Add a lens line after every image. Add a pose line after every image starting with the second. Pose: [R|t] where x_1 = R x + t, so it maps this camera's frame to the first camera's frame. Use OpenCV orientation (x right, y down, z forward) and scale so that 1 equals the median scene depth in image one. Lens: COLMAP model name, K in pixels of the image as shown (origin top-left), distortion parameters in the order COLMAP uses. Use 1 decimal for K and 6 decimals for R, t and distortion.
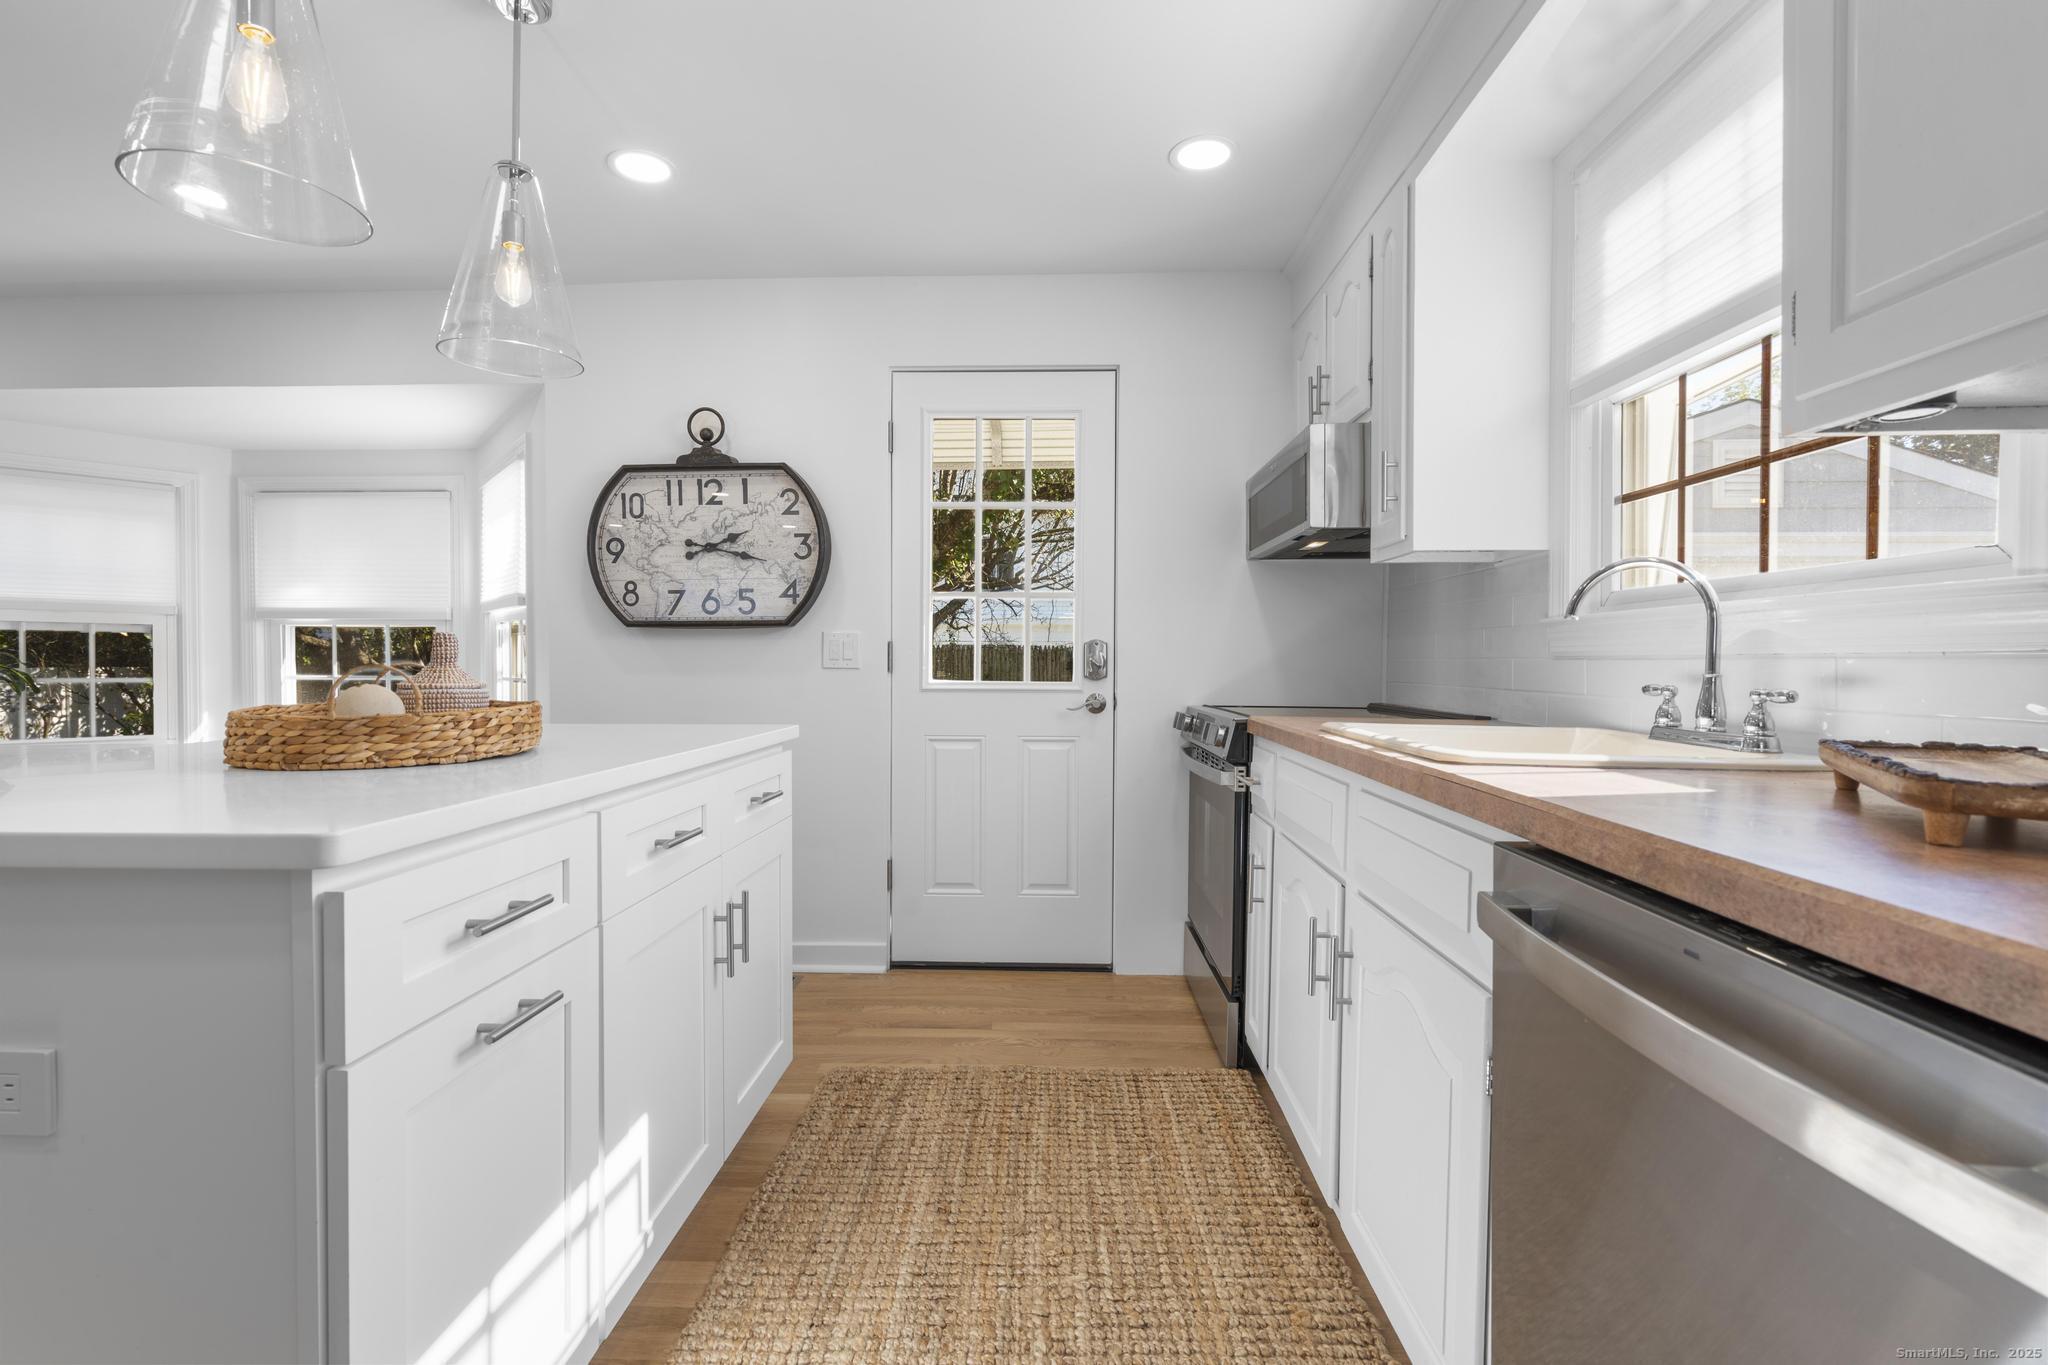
lens RADIAL K [[924.6, 0, 1021.7], [0, 924.6, 679.7], [0, 0, 1]] dist [-0.004694, 0.003382]
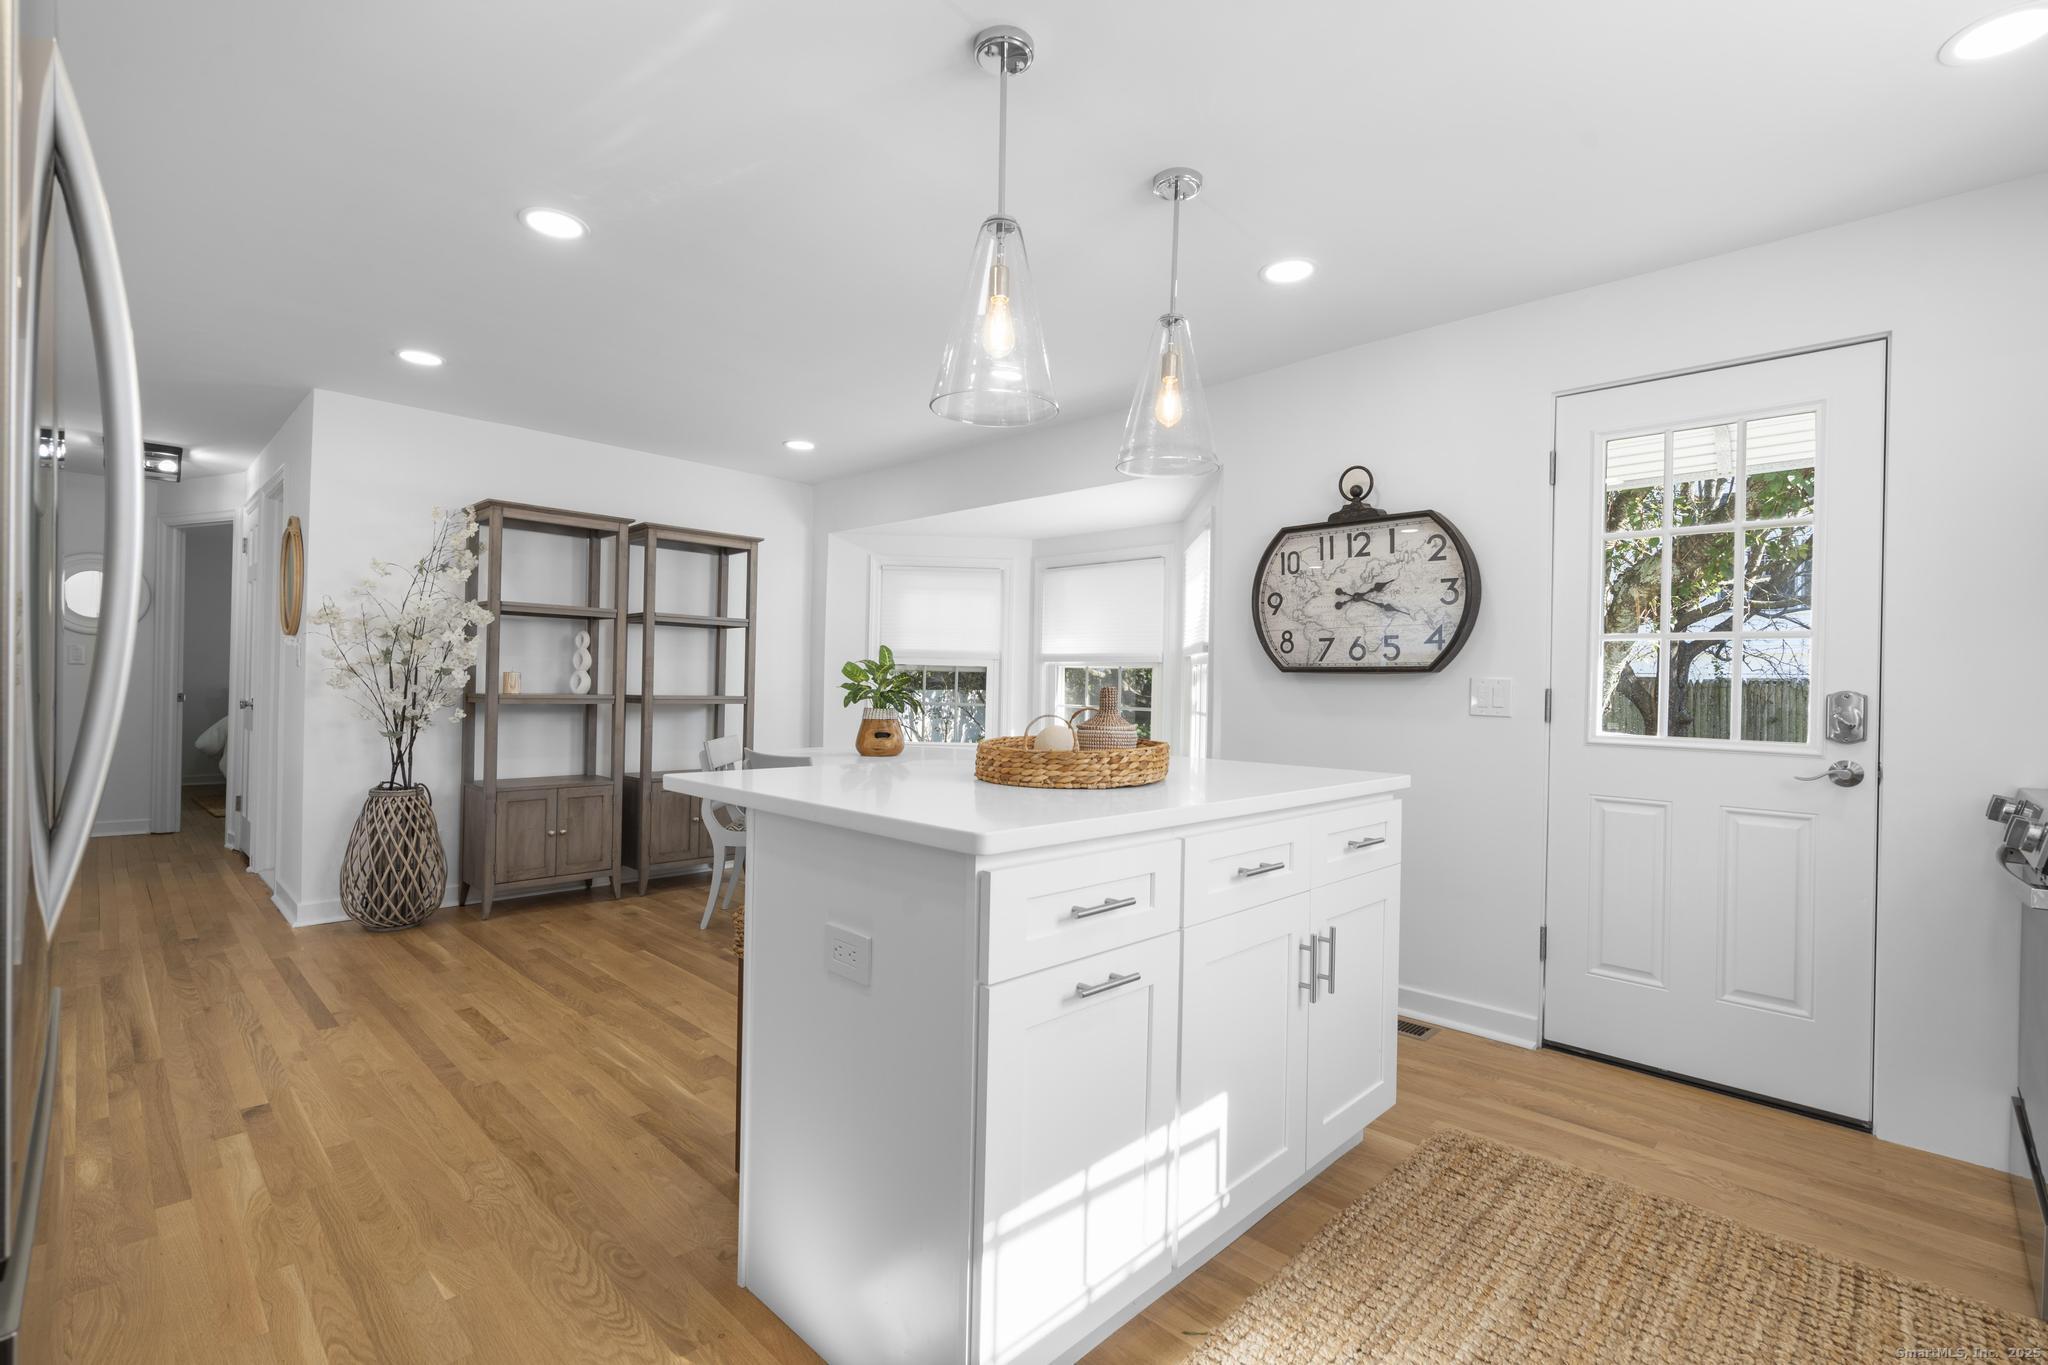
lens RADIAL K [[924.6, 0, 1023.2], [0, 924.6, 680.7], [0, 0, 1]] dist [-0.004694, 0.003382]
pose [[0.738442, 0.010232, -0.674239, 0.093116], [-0.030443, 0.999371, -0.018175, -0.017199], [0.673629, 0.033947, 0.738289, -0.031466]]
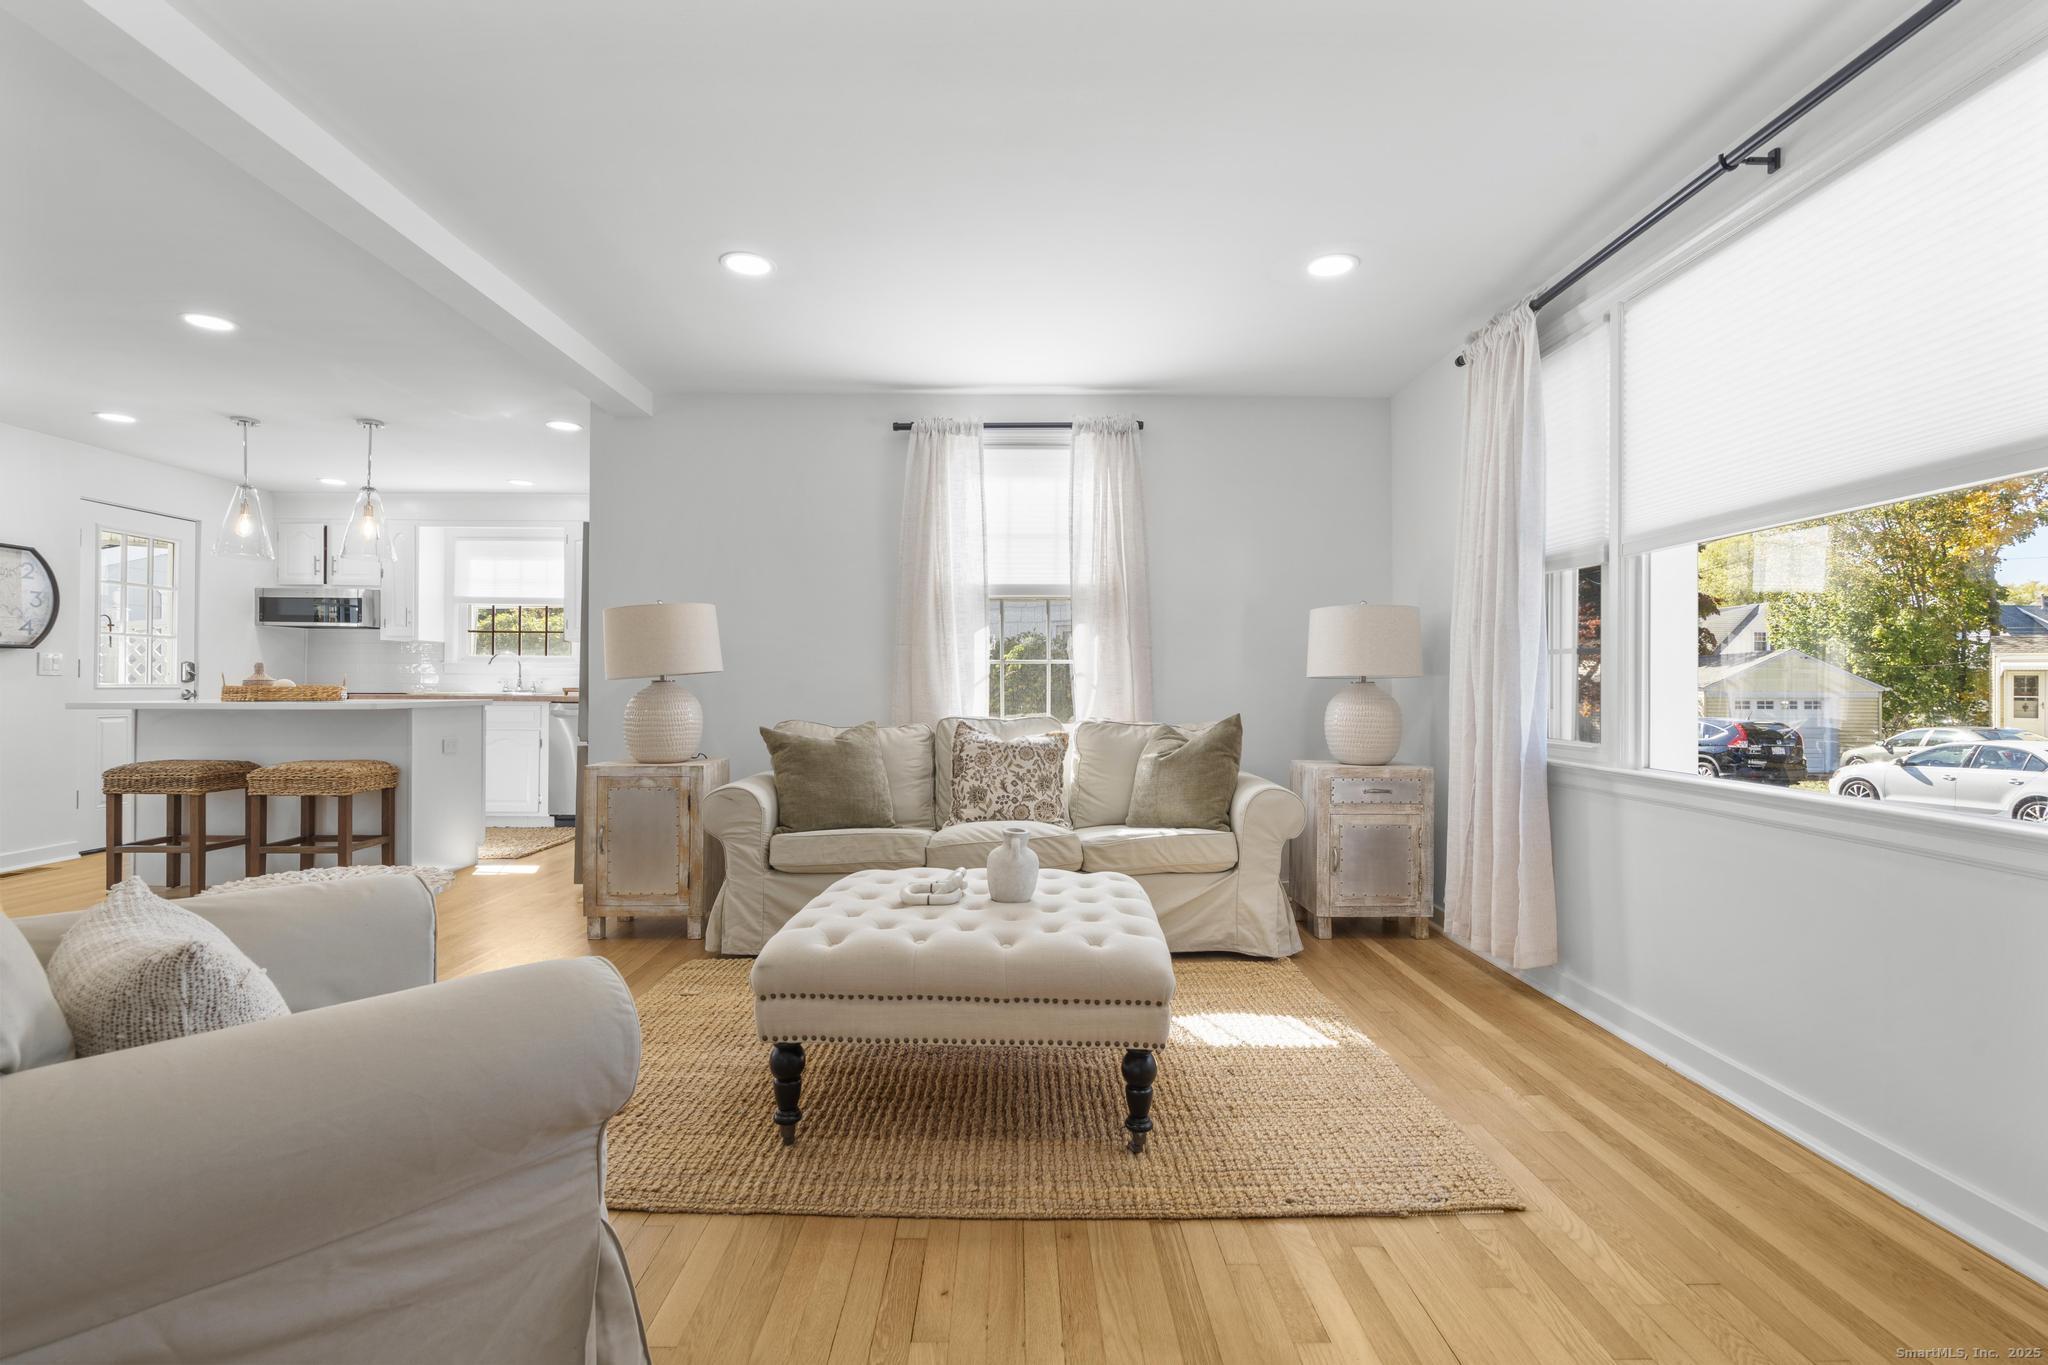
lens RADIAL K [[924.6, 0, 1035.3], [0, 924.6, 679.1], [0, 0, 1]] dist [-0.004694, 0.003382]
pose [[-0.062607, 0.004560, 0.998028, -1.947473], [0.013911, 0.999896, -0.003696, 0.025136], [-0.997941, 0.013652, -0.062664, -0.625432]]
